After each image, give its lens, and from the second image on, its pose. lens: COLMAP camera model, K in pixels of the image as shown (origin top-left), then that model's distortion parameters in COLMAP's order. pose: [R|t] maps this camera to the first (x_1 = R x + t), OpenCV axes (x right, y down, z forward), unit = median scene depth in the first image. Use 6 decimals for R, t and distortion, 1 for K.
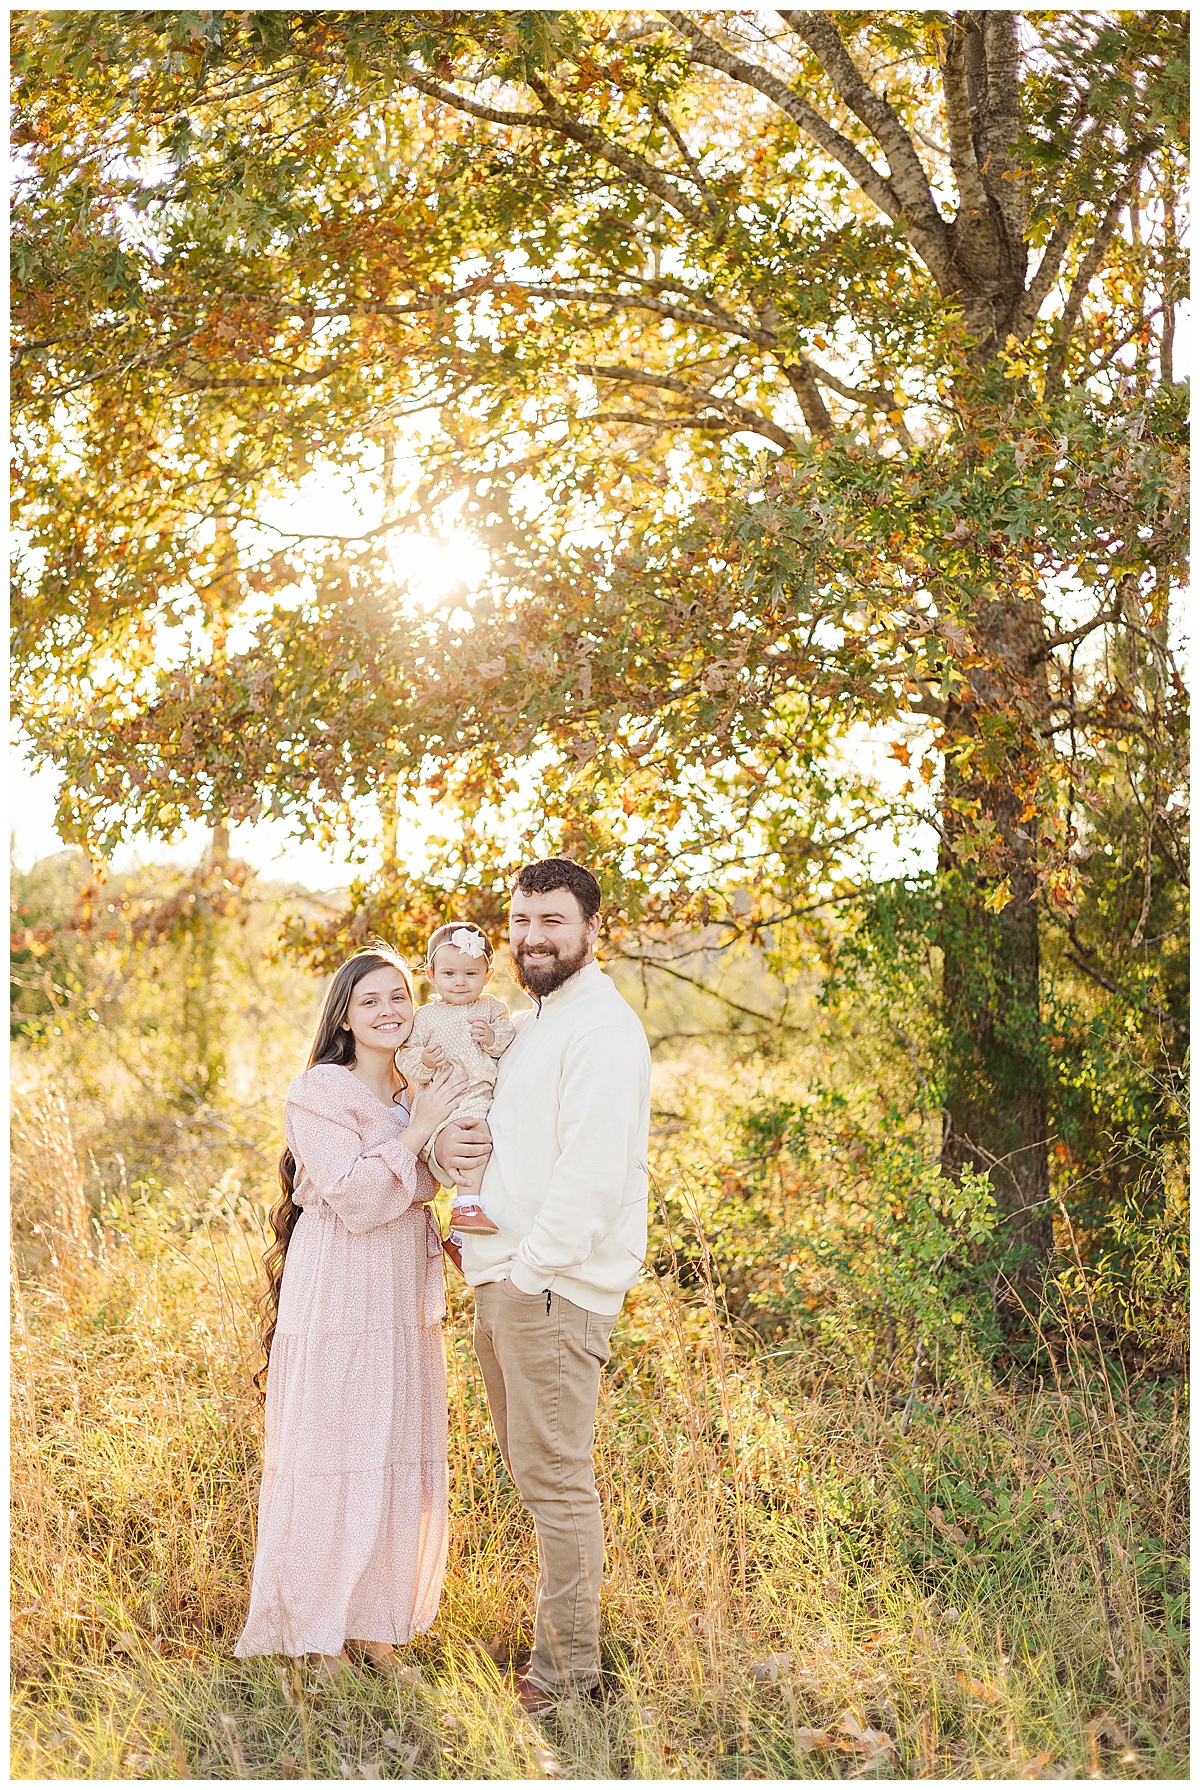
lens RADIAL K [[2632.4, 0, 597.4], [0, 2632.4, 891.5], [0, 0, 1]] dist [0.084041, 0.000000]
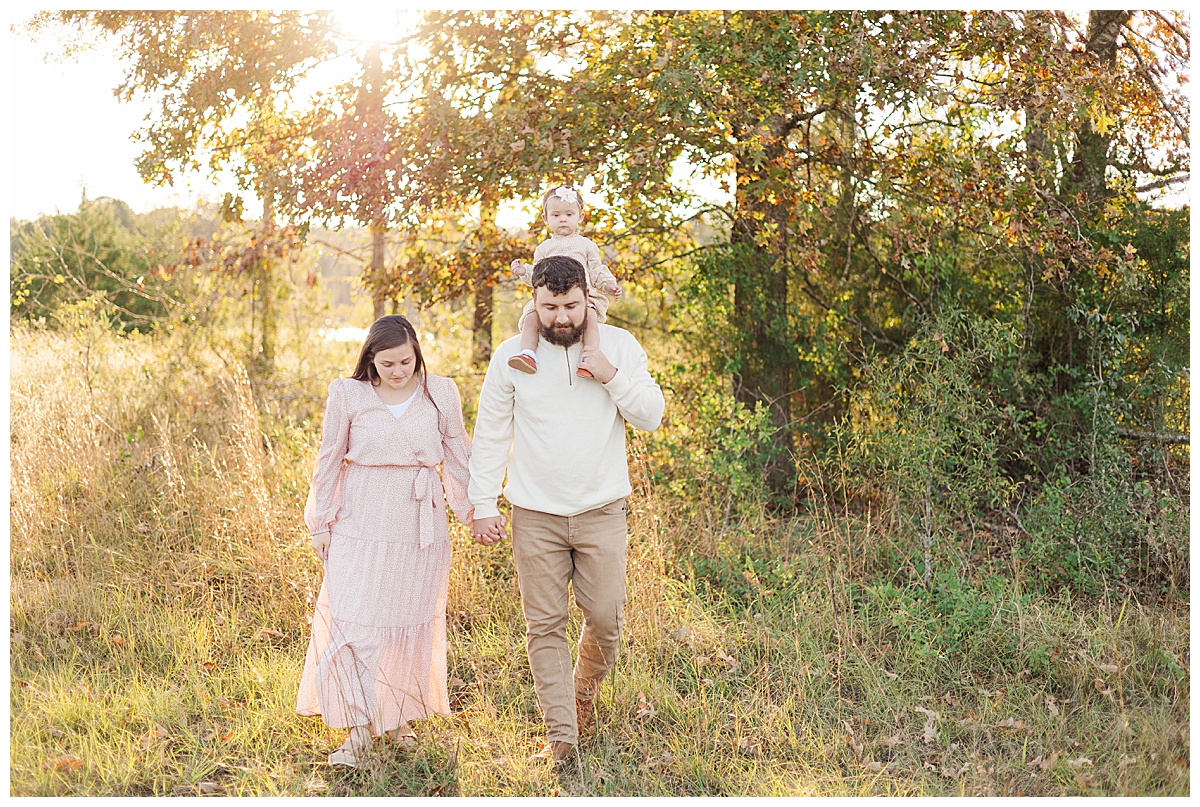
lens RADIAL K [[1764.7, 0, 600.3], [0, 1764.7, 405.2], [0, 0, 1]] dist [0.084041, 0.000000]
pose [[0.996958, -0.006767, 0.077645, -0.057738], [-0.001082, 0.994926, 0.100608, -0.018782], [-0.077932, -0.100386, 0.991892, -0.208334]]
